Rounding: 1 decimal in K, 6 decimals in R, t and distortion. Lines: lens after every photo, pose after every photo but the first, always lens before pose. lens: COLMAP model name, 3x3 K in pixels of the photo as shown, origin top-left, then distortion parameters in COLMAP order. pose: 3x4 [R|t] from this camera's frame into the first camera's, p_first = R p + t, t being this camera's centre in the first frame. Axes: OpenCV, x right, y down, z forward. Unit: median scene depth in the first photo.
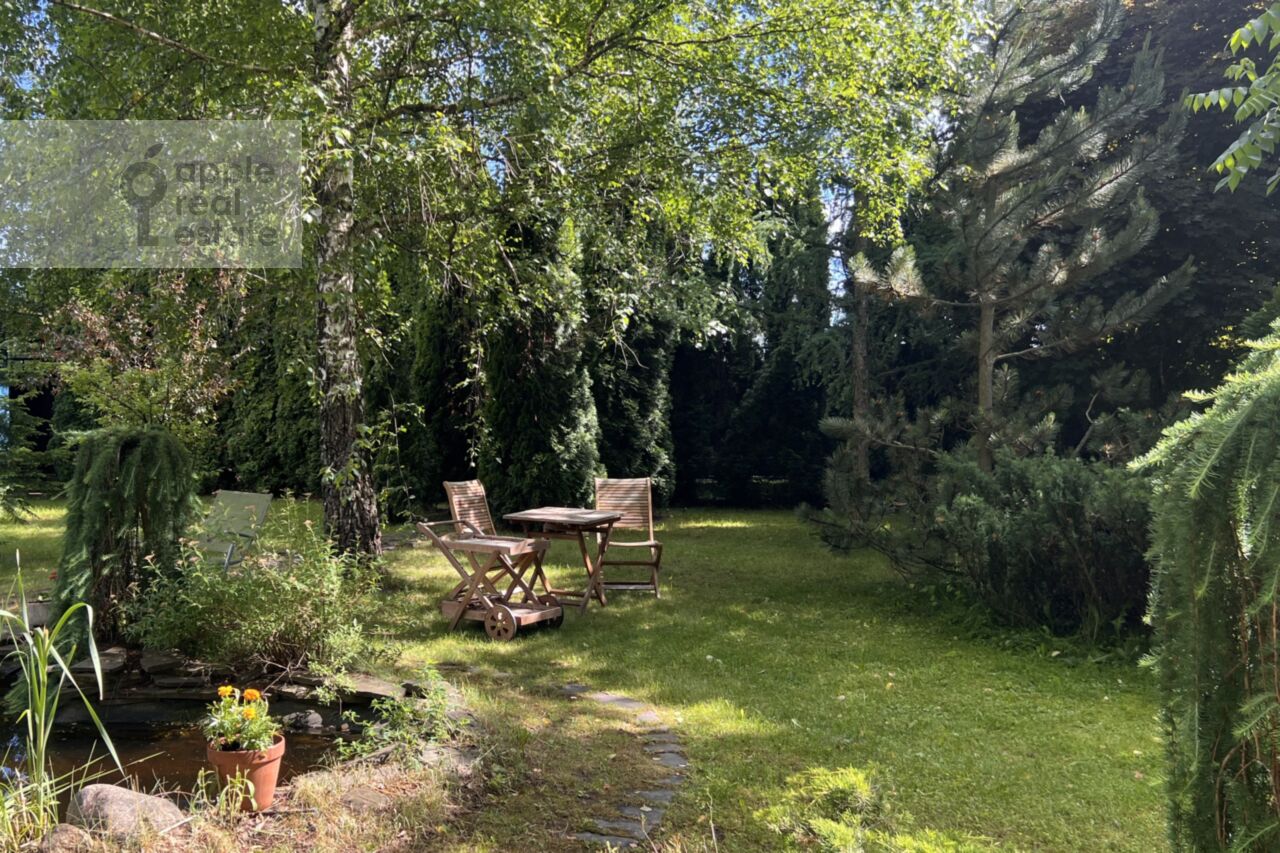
lens RADIAL K [[1025.6, 0, 640.7], [0, 1025.6, 454.1], [0, 0, 1]] dist [0.081124, -0.087259]
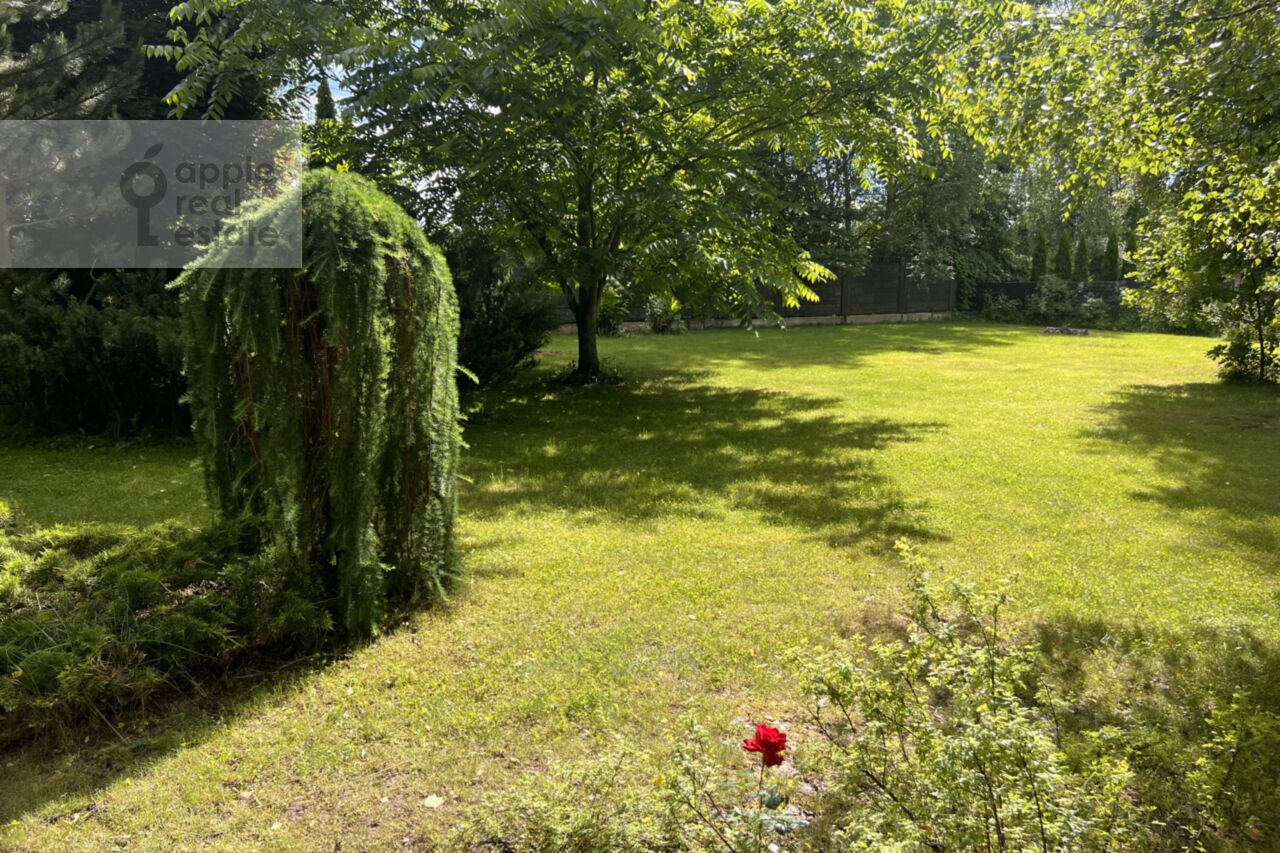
lens RADIAL K [[1025.6, 0, 640.7], [0, 1025.6, 454.1], [0, 0, 1]] dist [0.081124, -0.087259]
pose [[0.576323, -0.113808, 0.809259, -0.294886], [0.033426, 0.992710, 0.115802, 0.064712], [-0.816538, -0.039689, 0.575925, -0.384936]]
